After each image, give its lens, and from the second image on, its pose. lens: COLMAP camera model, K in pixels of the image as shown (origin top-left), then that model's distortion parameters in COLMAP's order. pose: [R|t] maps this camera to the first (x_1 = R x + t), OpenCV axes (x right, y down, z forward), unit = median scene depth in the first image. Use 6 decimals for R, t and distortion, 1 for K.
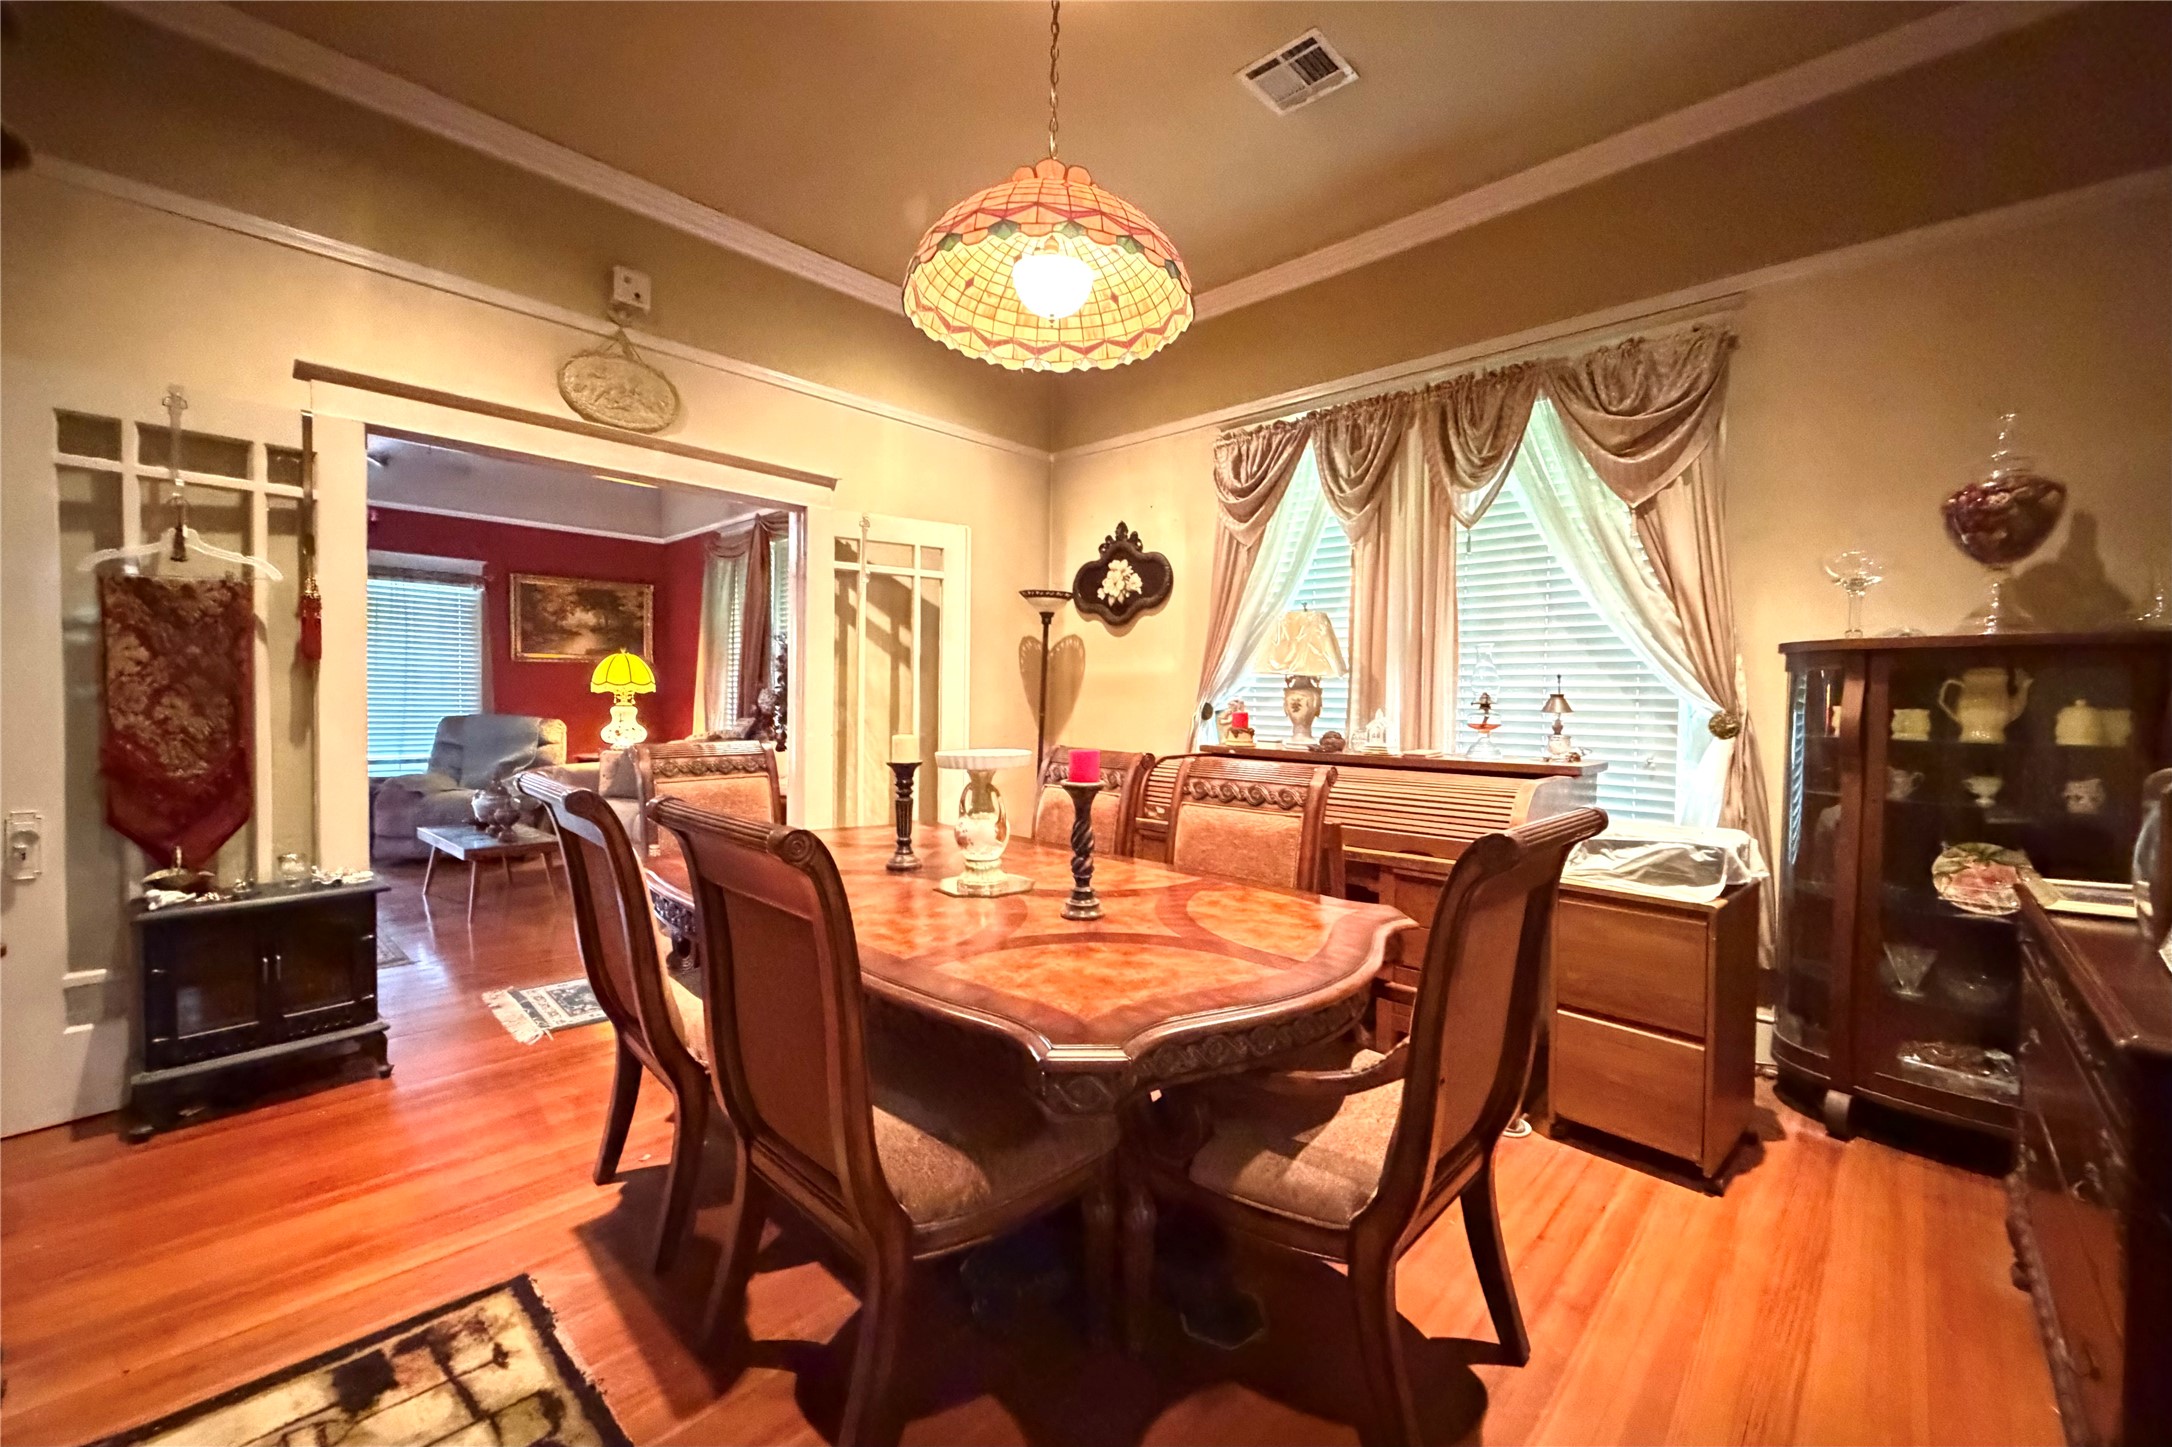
lens RADIAL K [[866.5, 0, 1093.7], [0, 866.5, 716.2], [0, 0, 1]] dist [0.000686, 0.000179]
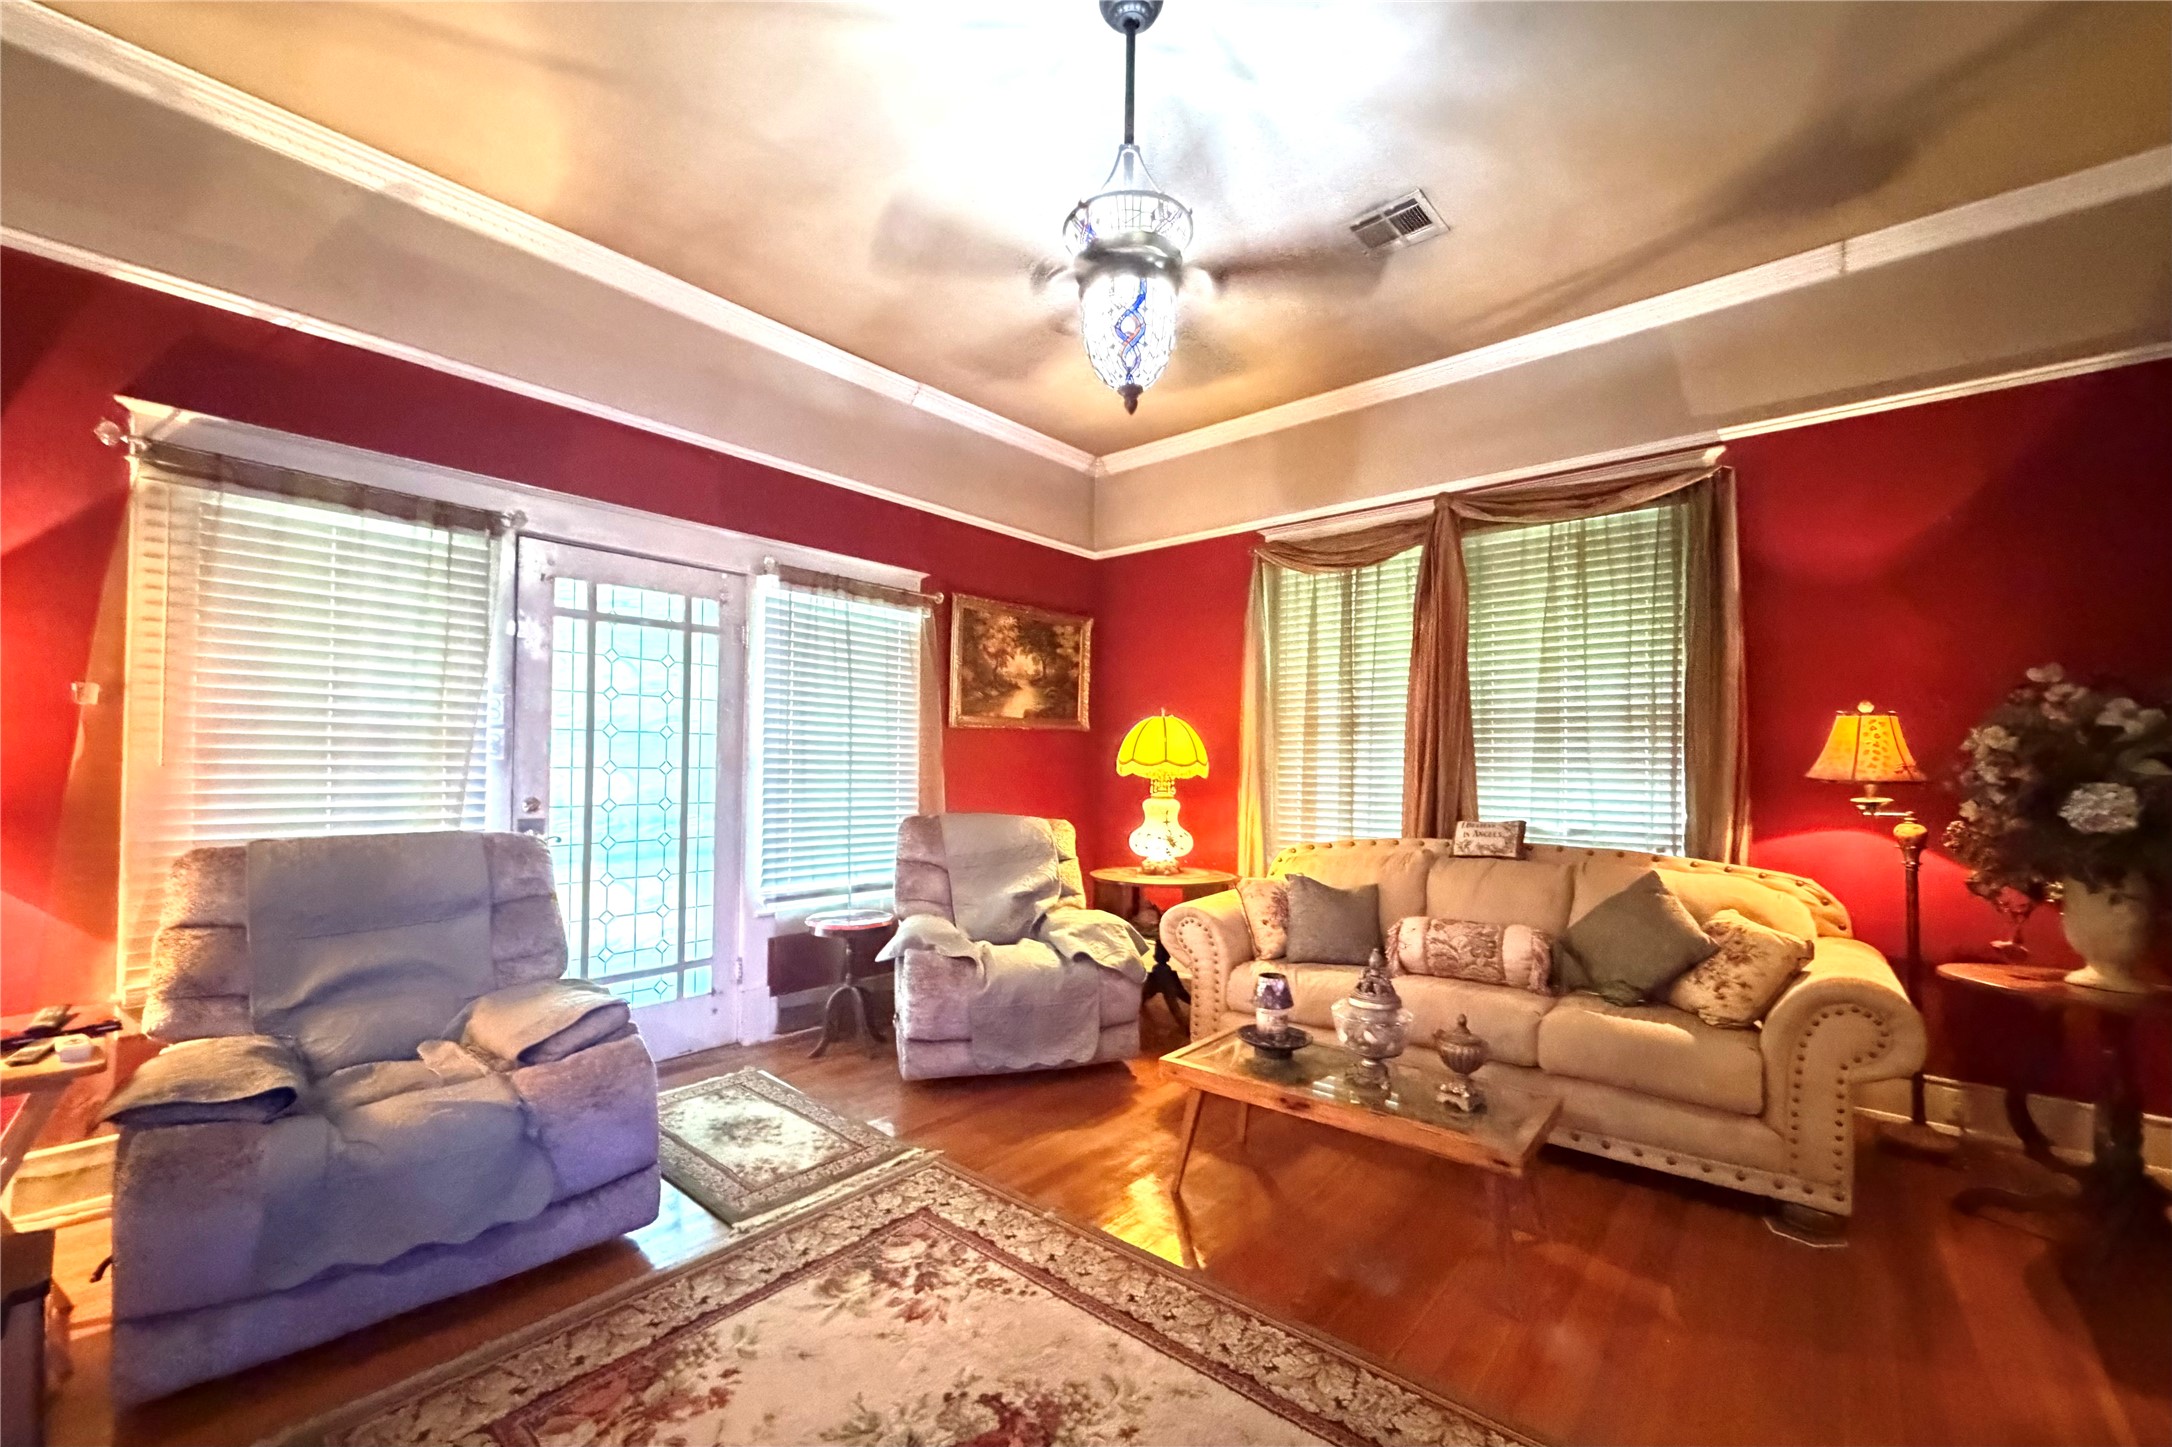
lens RADIAL K [[866.5, 0, 1076.7], [0, 866.5, 762.9], [0, 0, 1]] dist [0.000686, 0.000179]
pose [[0.999212, -0.002998, 0.039586, -0.620544], [0.003973, 0.999690, -0.024581, -0.021730], [-0.039500, 0.024719, 0.998914, 0.357425]]
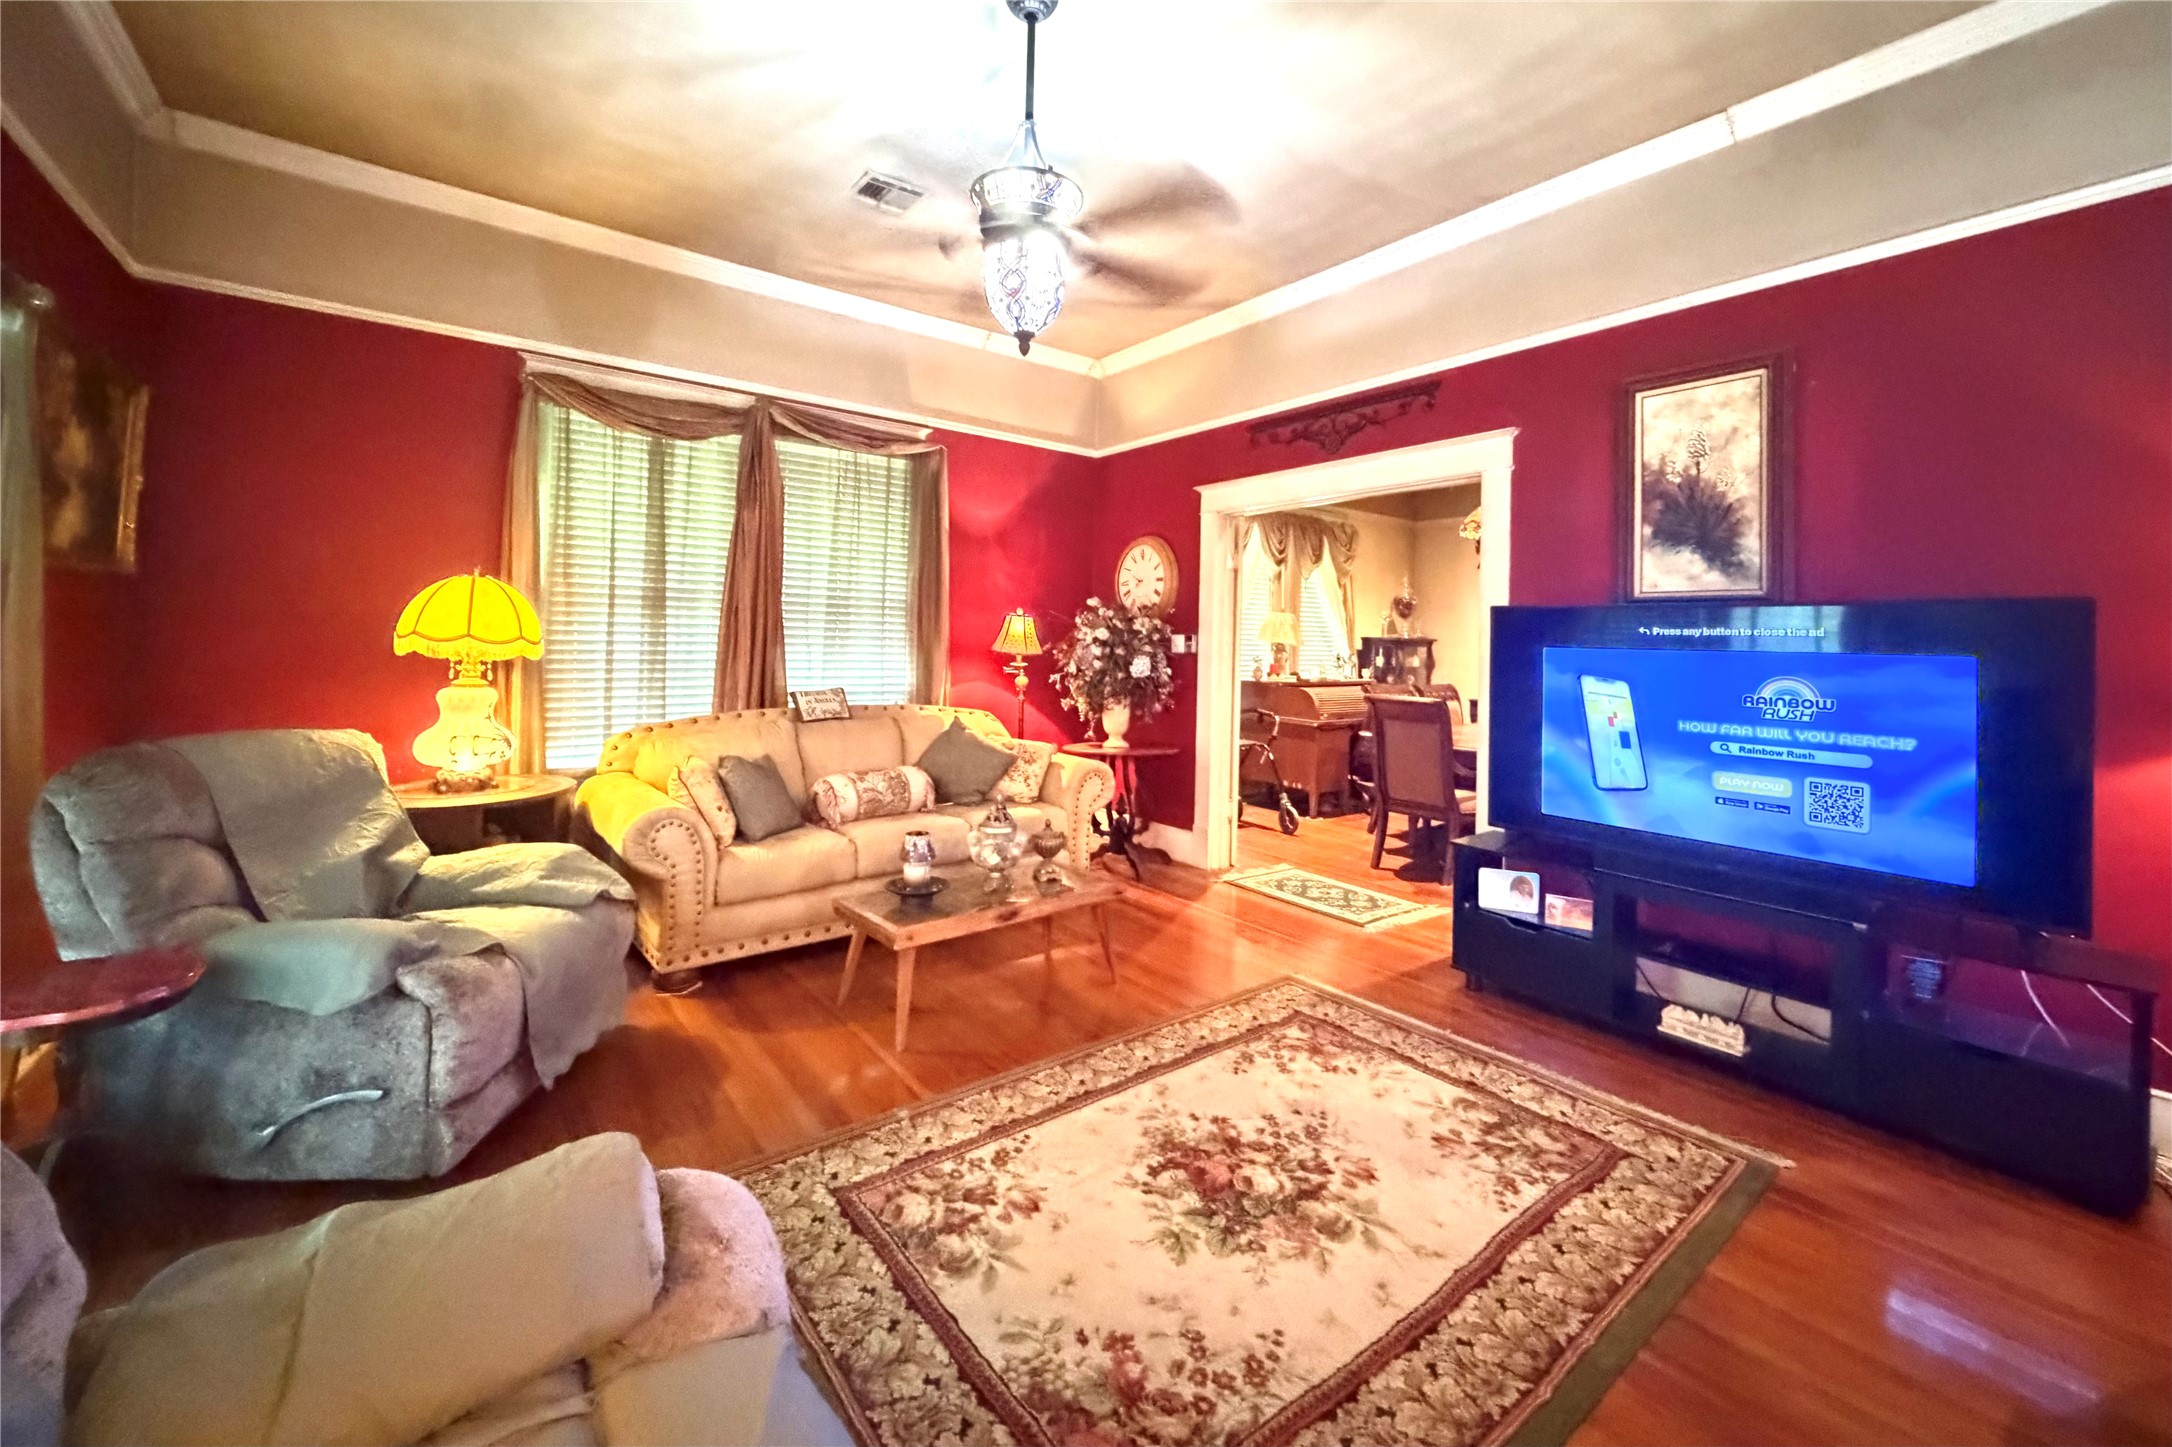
lens RADIAL K [[866.5, 0, 1085.0], [0, 866.5, 639.1], [0, 0, 1]] dist [0.000686, 0.000179]
pose [[0.162976, -0.008908, 0.986590, -0.941620], [0.002022, 0.999960, 0.008695, -0.040045], [-0.986628, 0.000578, 0.162987, 0.580850]]
